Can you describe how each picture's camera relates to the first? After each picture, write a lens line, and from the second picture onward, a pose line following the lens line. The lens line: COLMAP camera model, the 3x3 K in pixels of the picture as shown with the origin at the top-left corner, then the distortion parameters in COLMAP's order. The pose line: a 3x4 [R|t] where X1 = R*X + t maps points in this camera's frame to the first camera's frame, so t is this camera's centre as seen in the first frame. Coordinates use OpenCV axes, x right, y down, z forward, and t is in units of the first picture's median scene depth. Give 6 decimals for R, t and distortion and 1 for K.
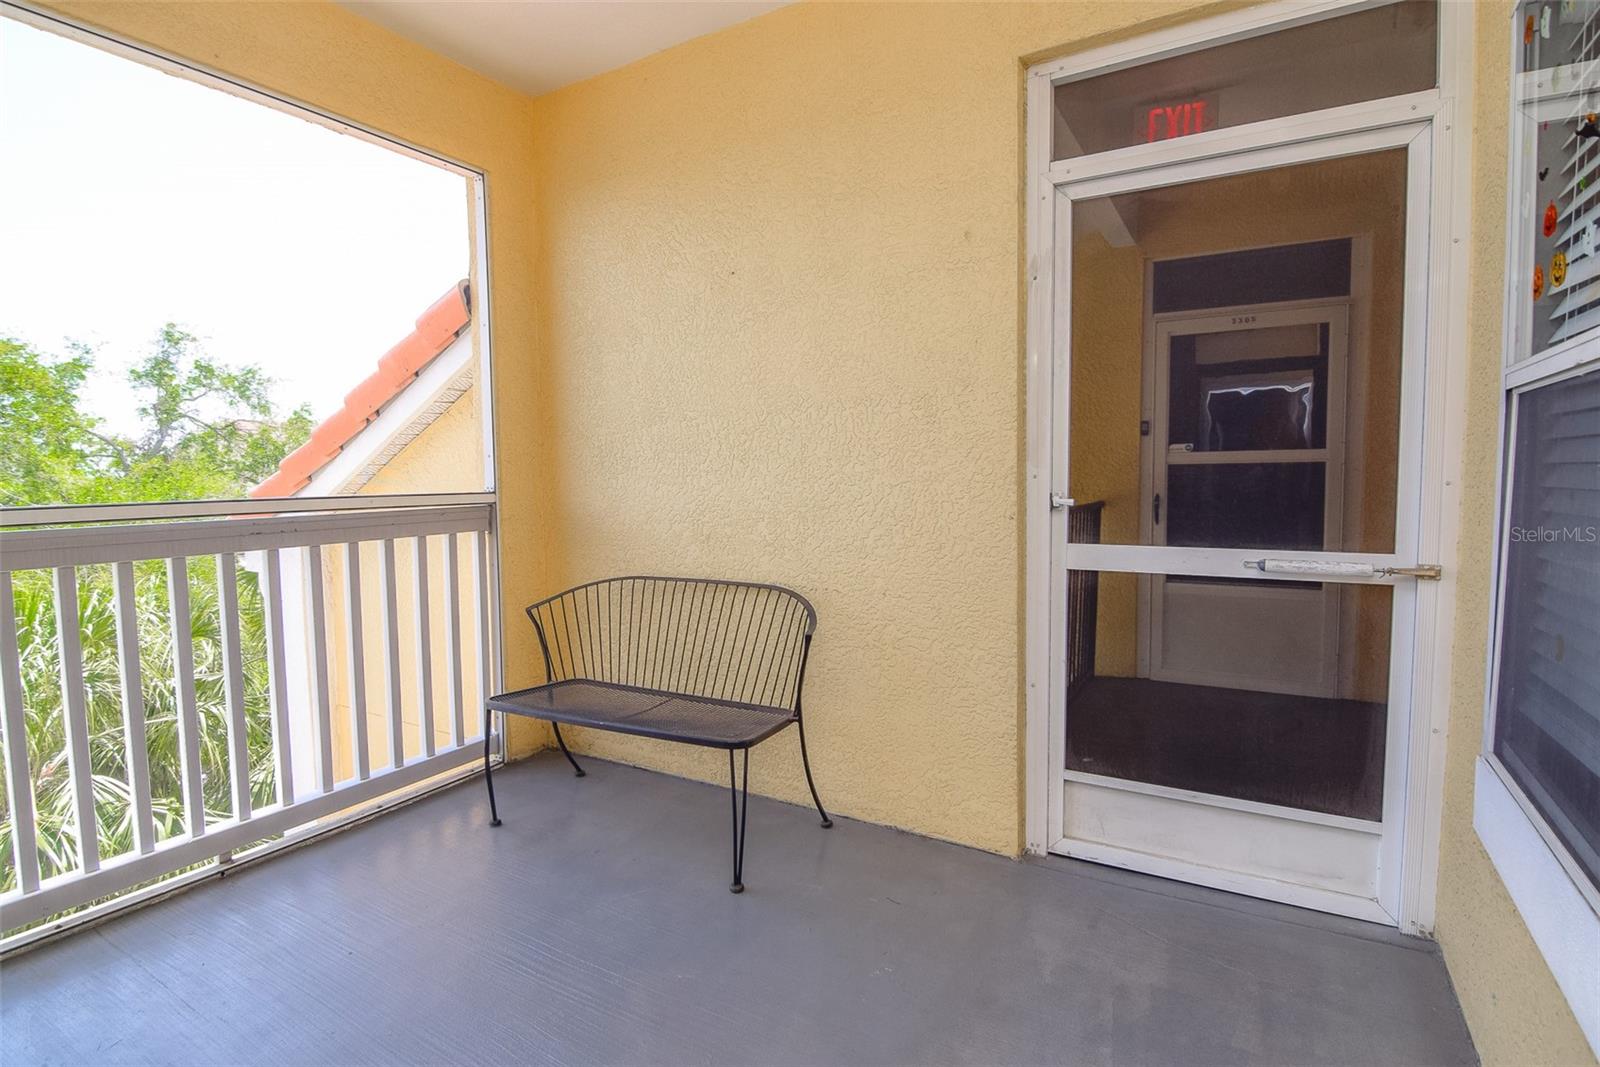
lens RADIAL K [[791.8, 0, 800.0], [0, 791.8, 533.5], [0, 0, 1]] dist [0.000426, 0.000093]
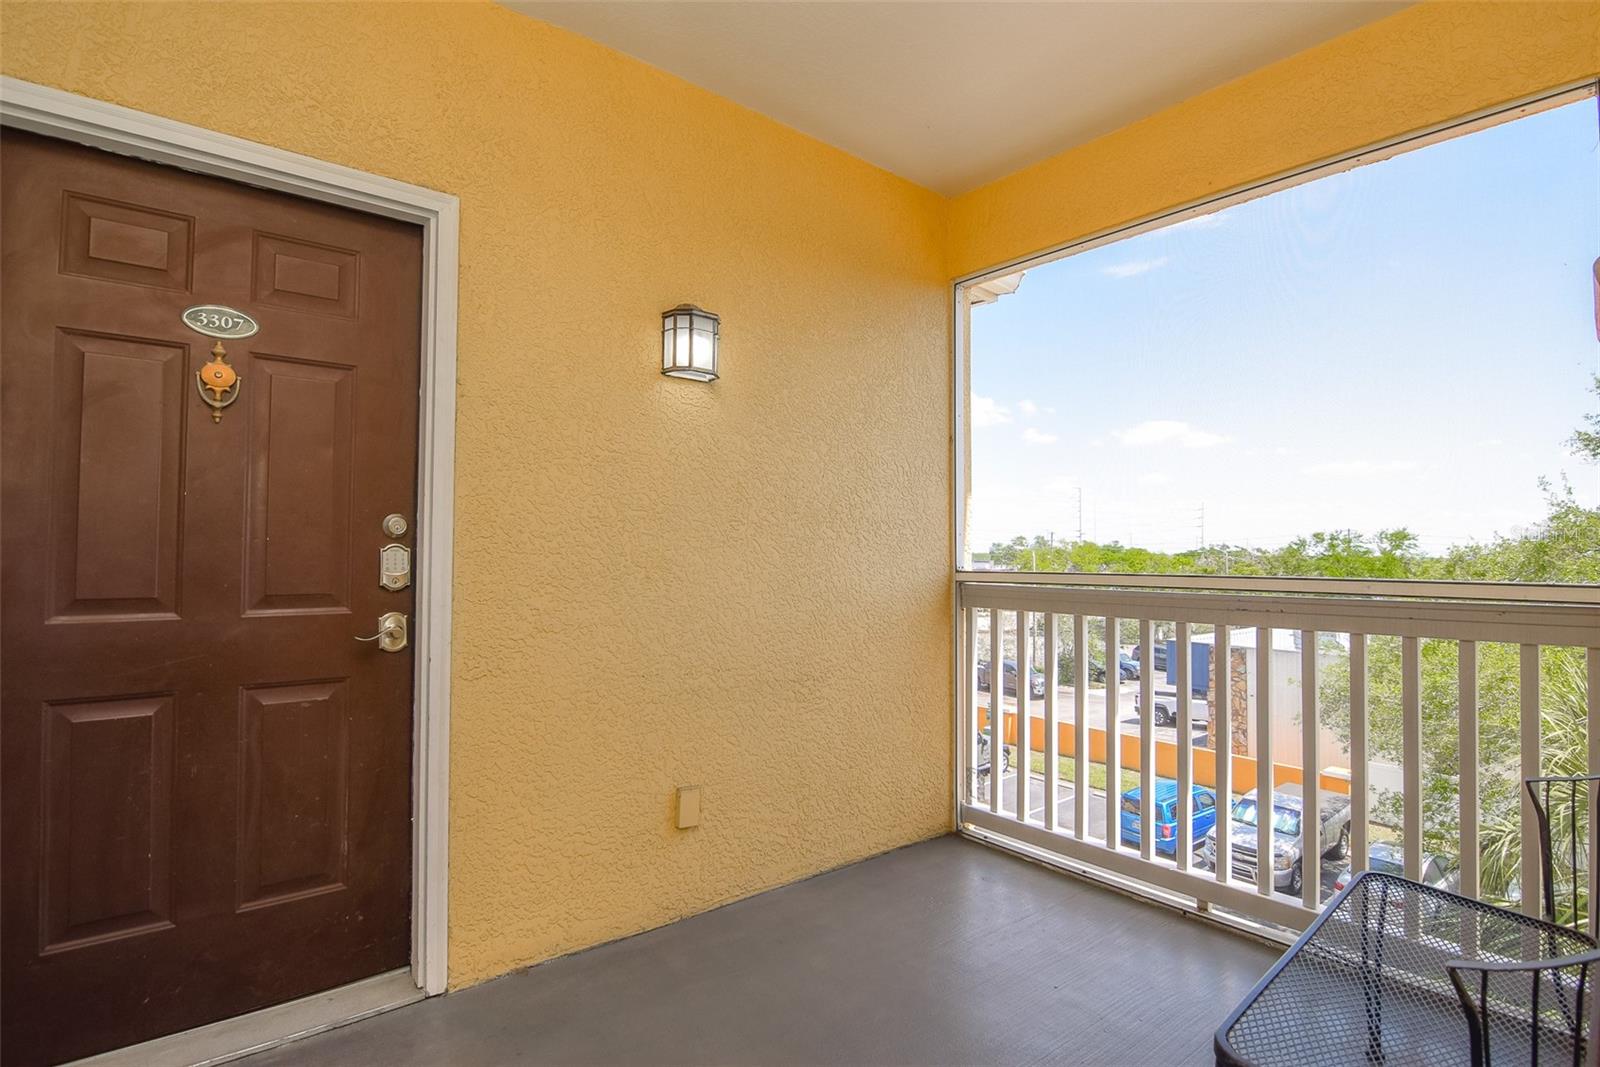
lens RADIAL K [[806.1, 0, 800.0], [0, 806.1, 533.5], [0, 0, 1]] dist [-0.000064, -0.000077]
pose [[-0.328894, -0.010434, -0.944309, 0.501138], [-0.073406, 0.997196, 0.014548, -0.072907], [0.941510, 0.074103, -0.328737, 0.806787]]
